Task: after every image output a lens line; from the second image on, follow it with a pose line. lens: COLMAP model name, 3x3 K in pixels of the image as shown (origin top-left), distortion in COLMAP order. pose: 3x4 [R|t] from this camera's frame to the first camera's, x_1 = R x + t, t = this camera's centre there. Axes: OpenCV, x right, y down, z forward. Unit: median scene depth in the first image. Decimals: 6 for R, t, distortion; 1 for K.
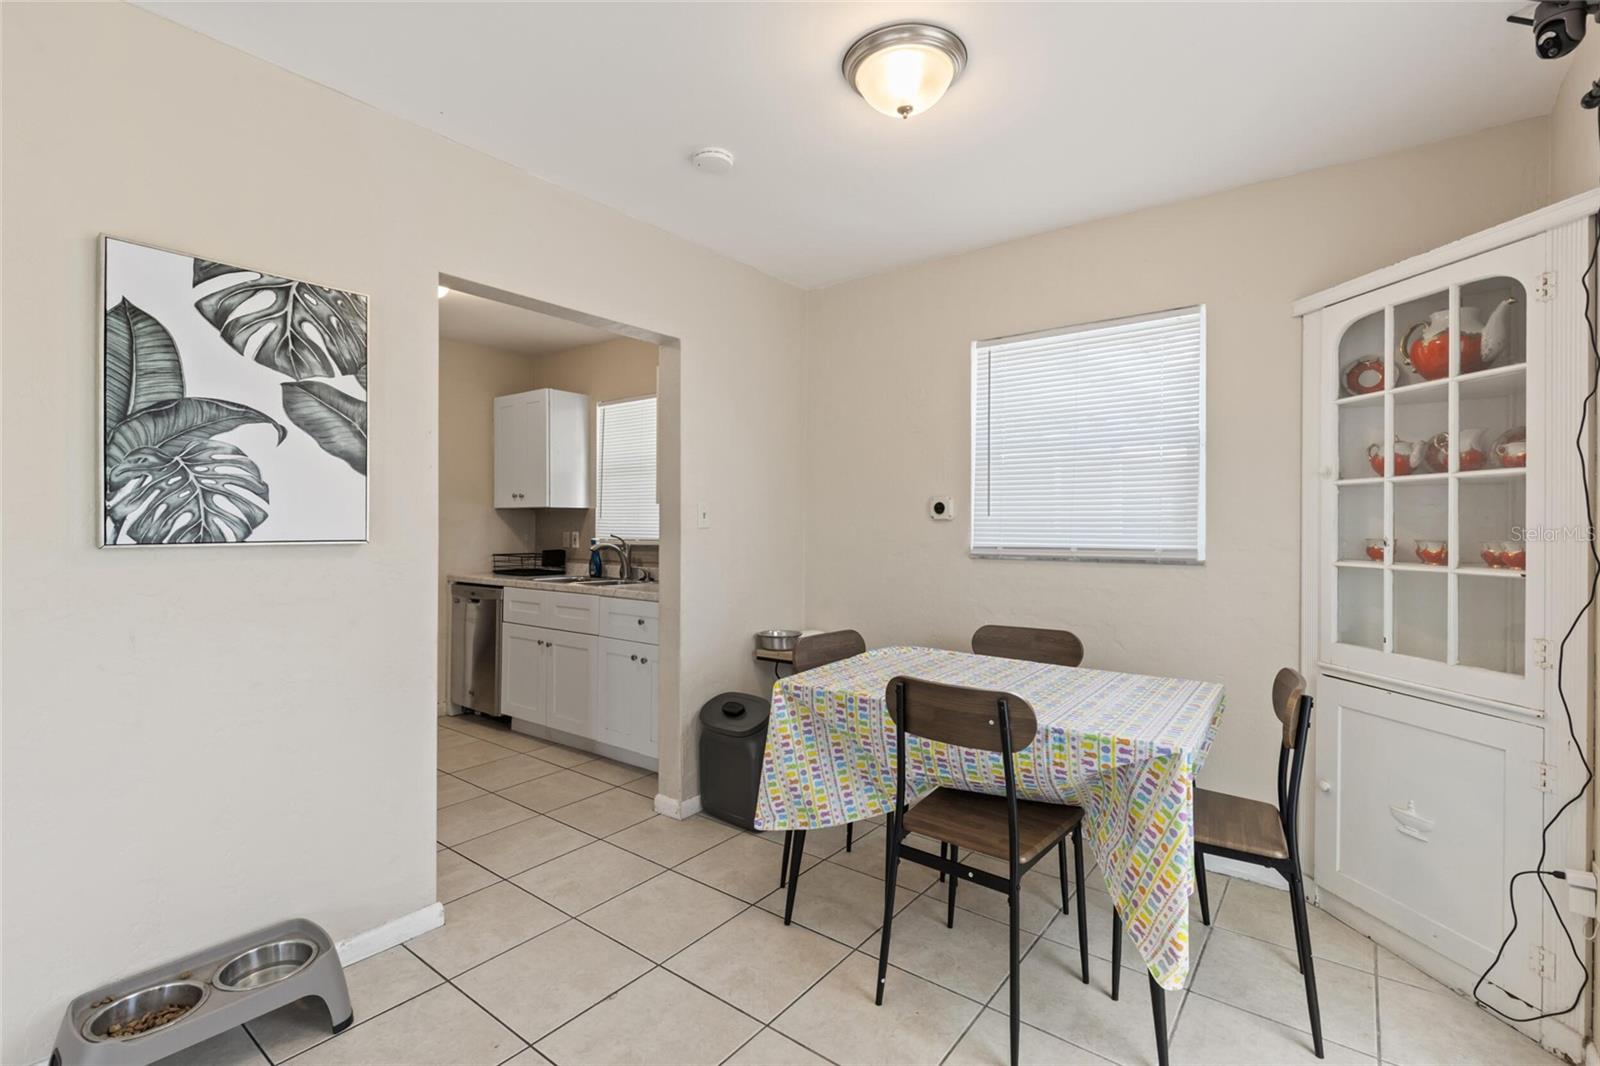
lens RADIAL K [[721.9, 0, 800.7], [0, 721.9, 521.2], [0, 0, 1]] dist [0.010218, -0.003337]
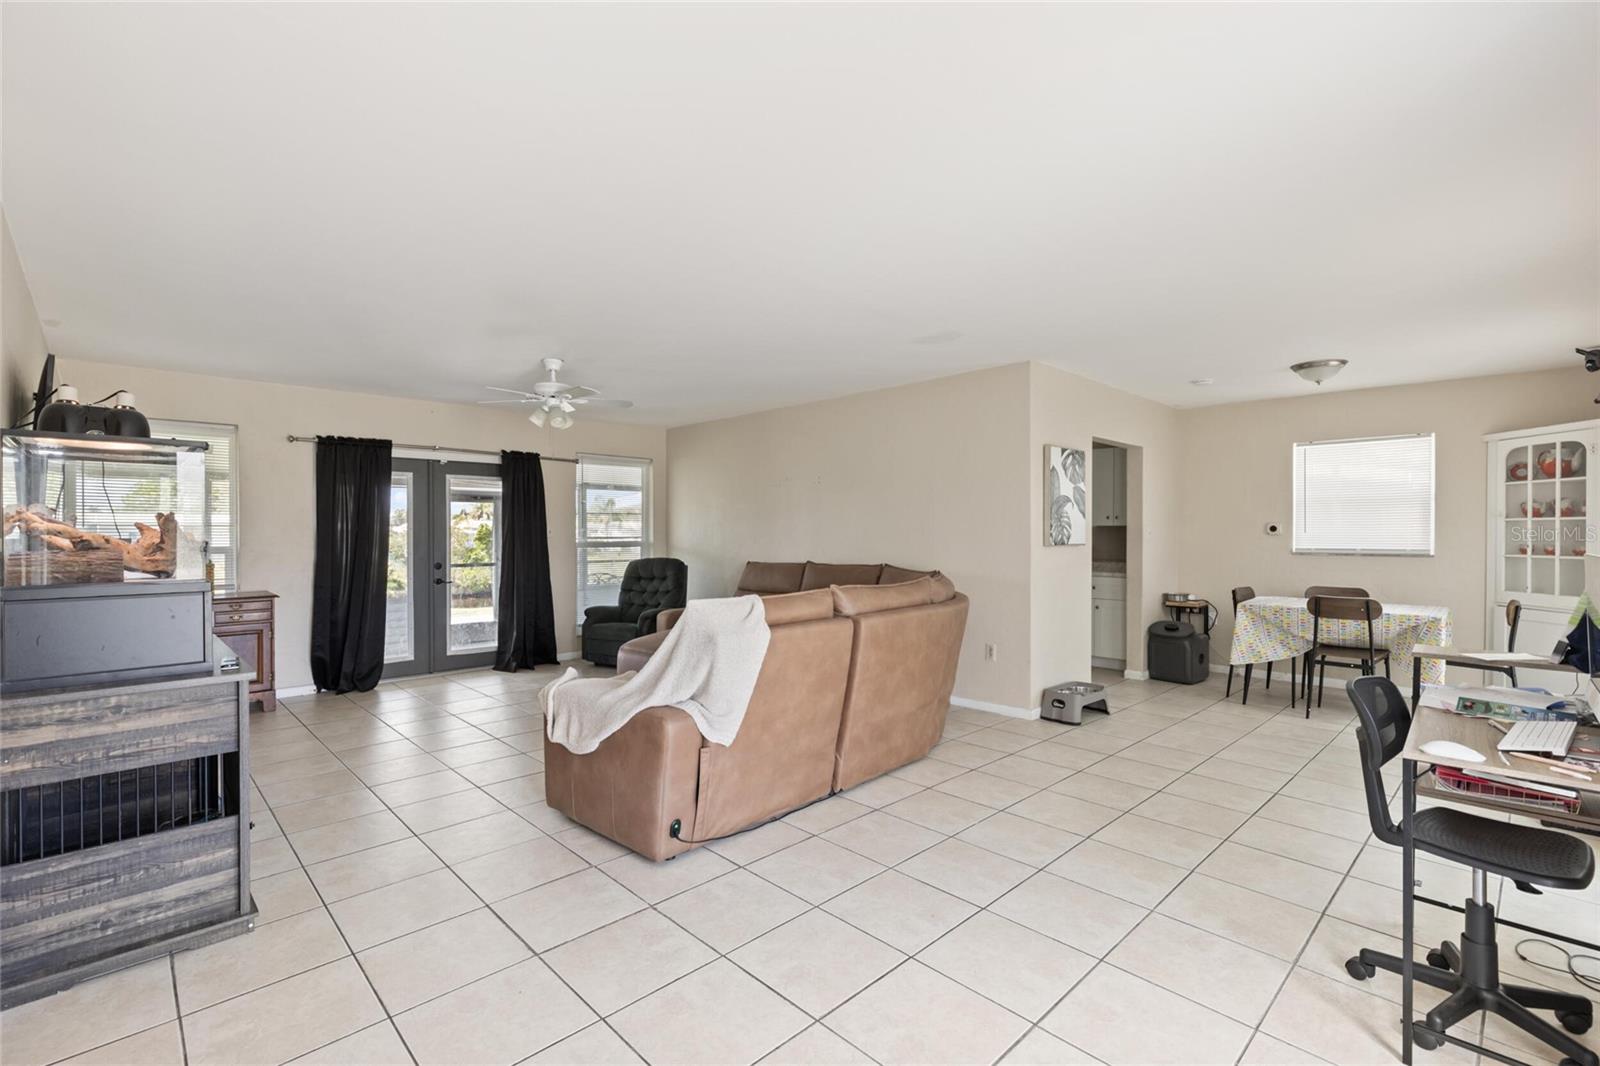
lens RADIAL K [[721.9, 0, 793.6], [0, 721.9, 534.0], [0, 0, 1]] dist [0.010218, -0.003337]
pose [[0.989325, 0.000381, -0.145726, -1.231888], [0.000434, 0.999984, 0.005559, -0.024079], [0.145726, -0.005563, 0.989309, -1.714806]]
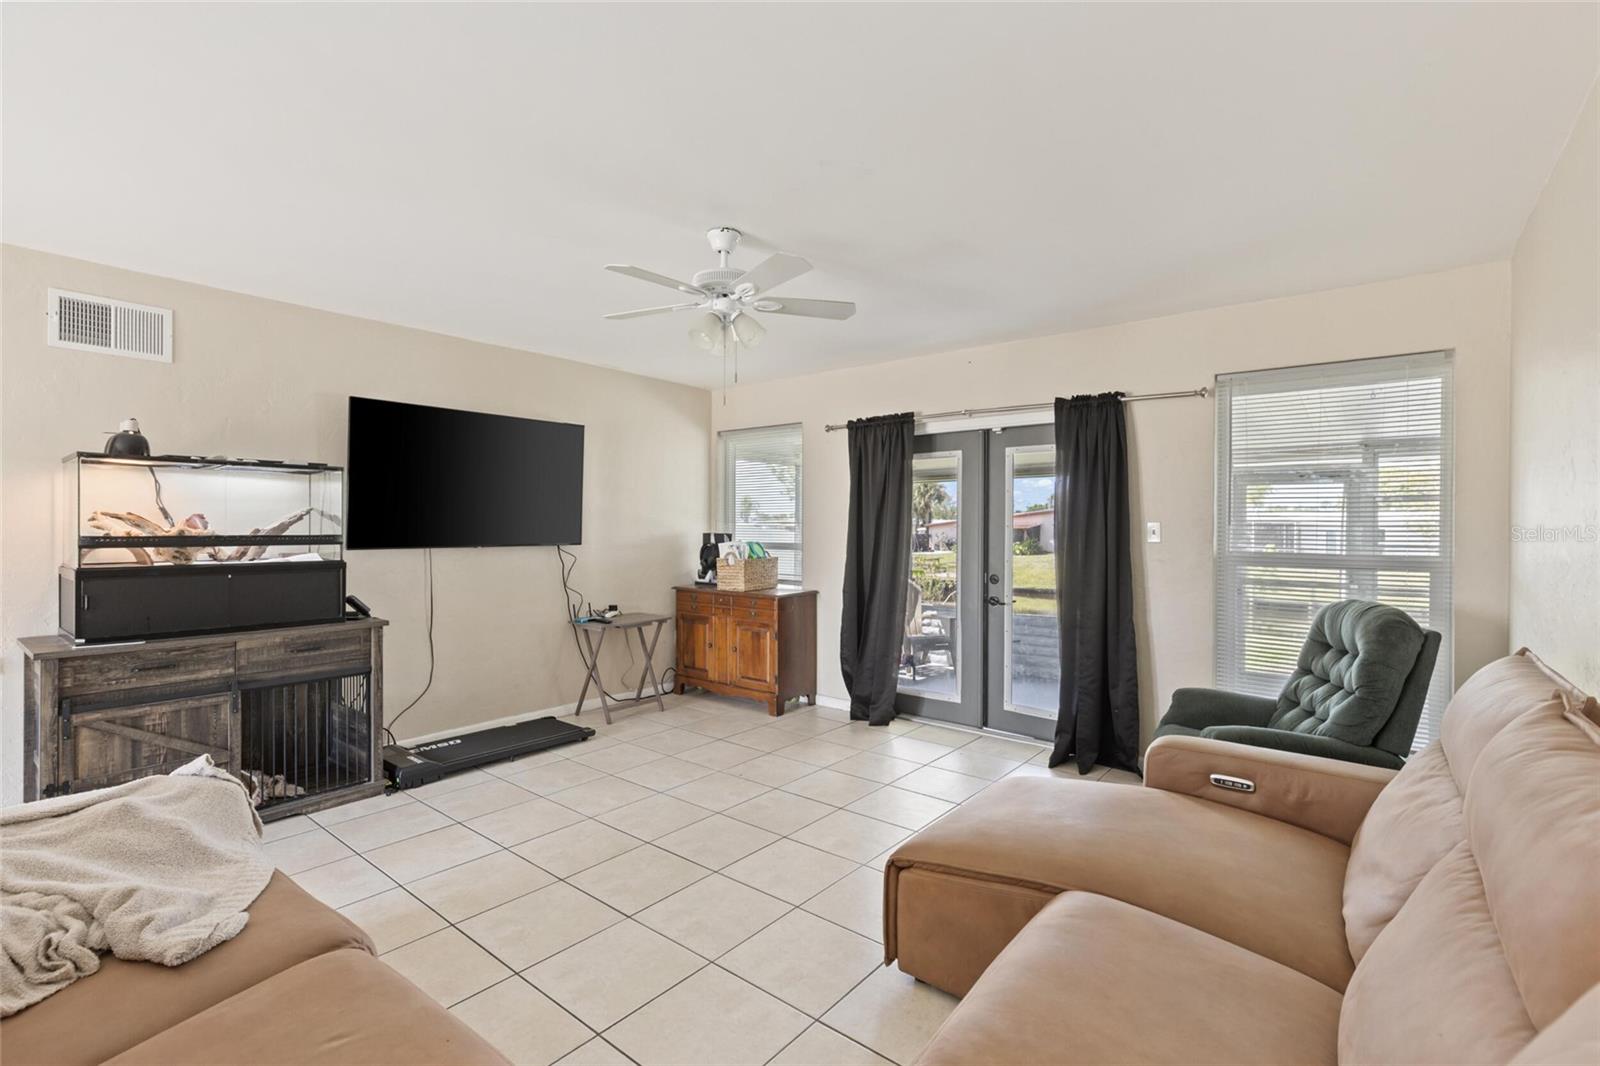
lens RADIAL K [[721.9, 0, 801.4], [0, 721.9, 523.0], [0, 0, 1]] dist [0.010218, -0.003337]
pose [[-0.017446, -0.003179, -0.999843, -0.997833], [-0.003297, 0.999990, -0.003122, -0.030597], [0.999842, 0.003242, -0.017456, 0.624748]]
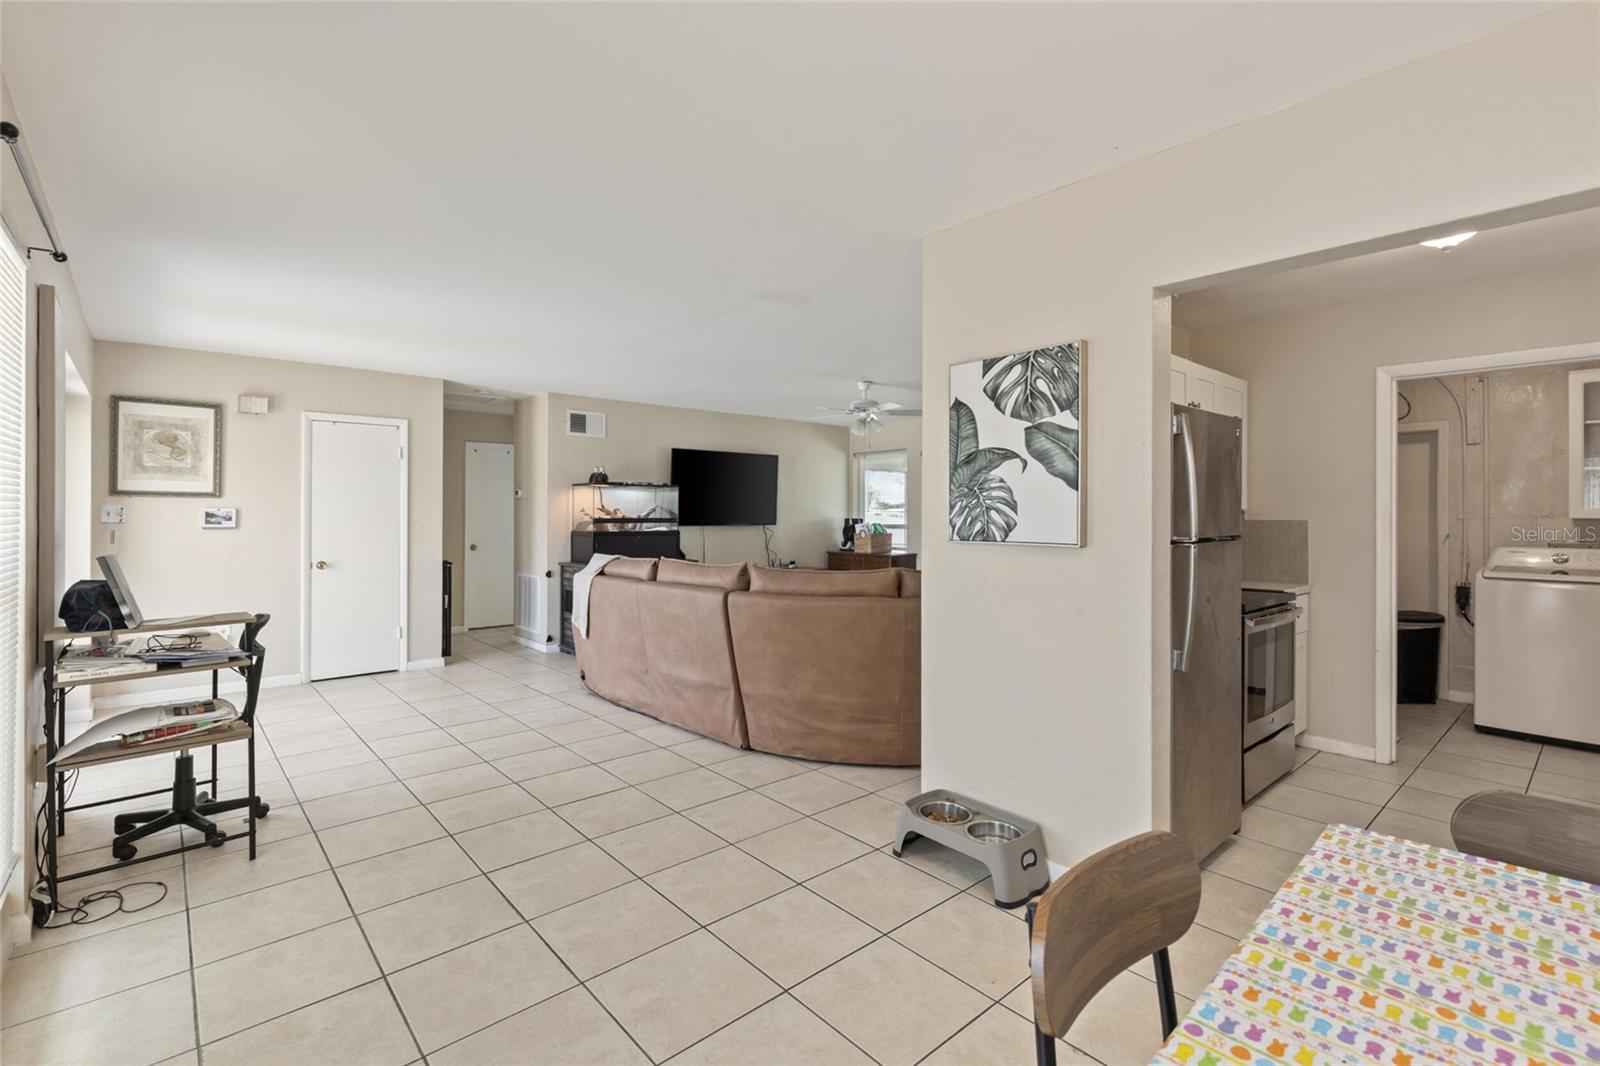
lens RADIAL K [[721.9, 0, 794.0], [0, 721.9, 510.2], [0, 0, 1]] dist [0.010218, -0.003337]
pose [[-0.192971, -0.005523, -0.981189, 0.647604], [-0.000674, 0.999985, -0.005497, -0.023267], [0.981204, -0.000399, -0.192972, 0.747608]]
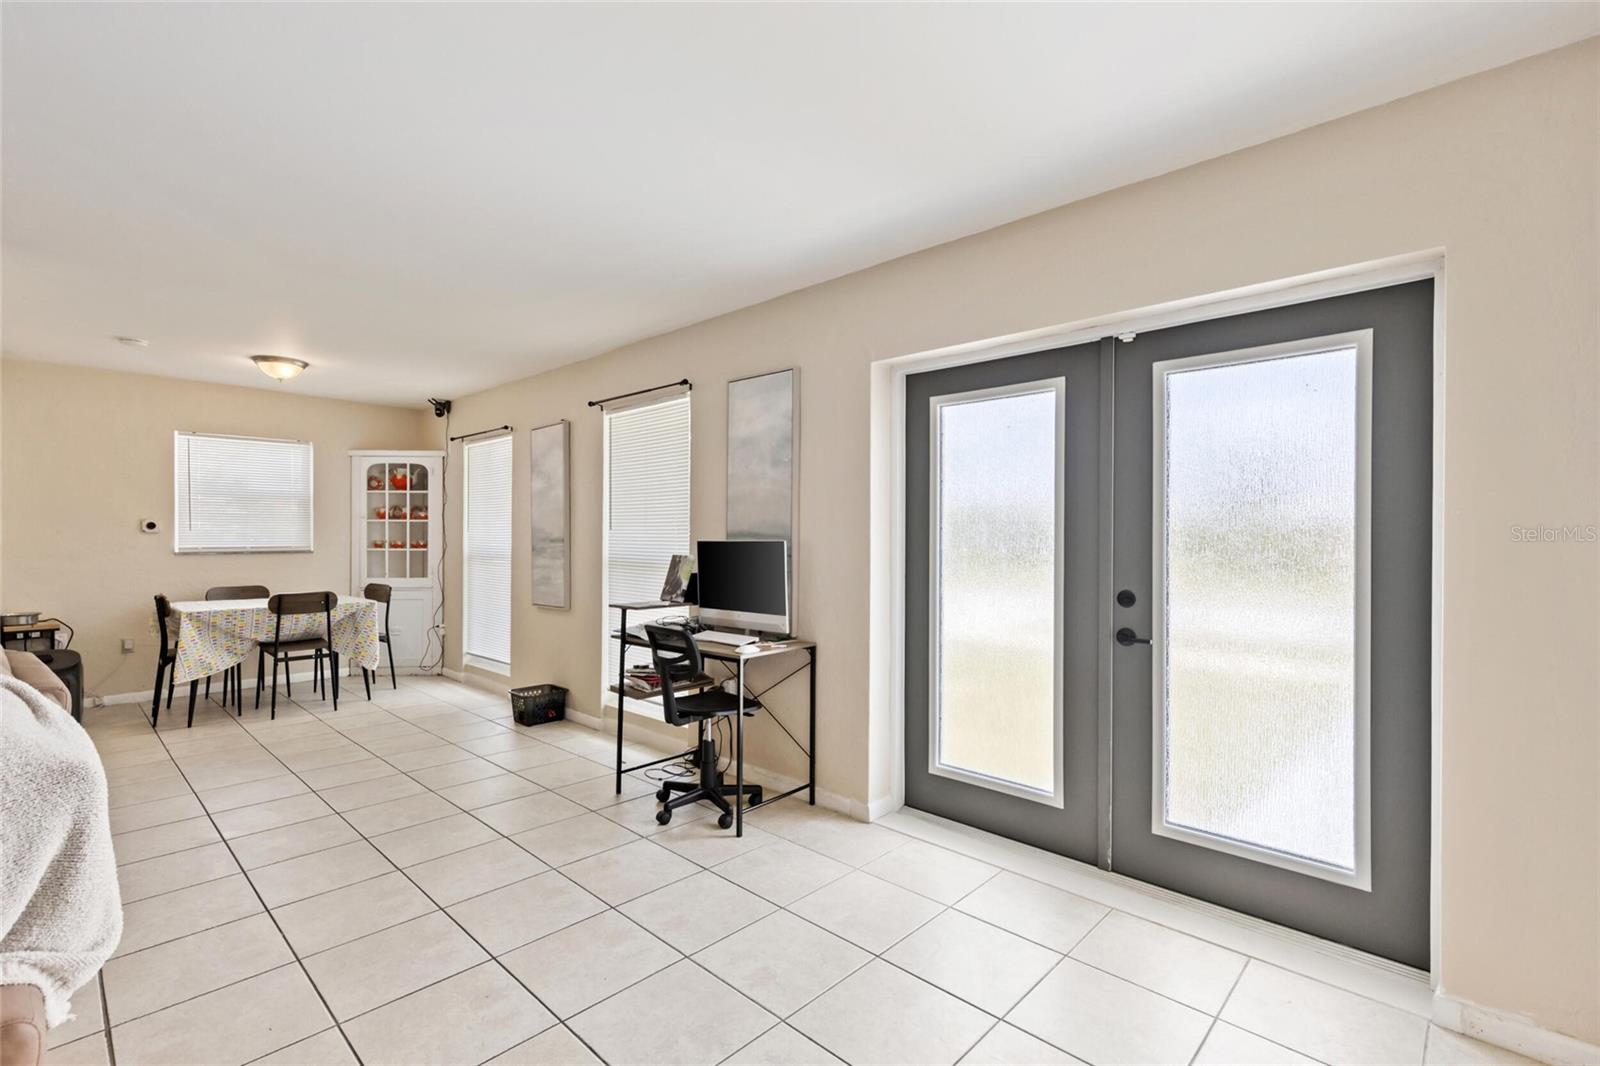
lens RADIAL K [[721.9, 0, 802.9], [0, 721.9, 538.9], [0, 0, 1]] dist [0.010218, -0.003337]
pose [[0.092079, -0.006881, 0.995728, -2.085137], [-0.004154, 0.999965, 0.007295, -0.010646], [-0.995743, -0.004808, 0.092047, -1.026637]]
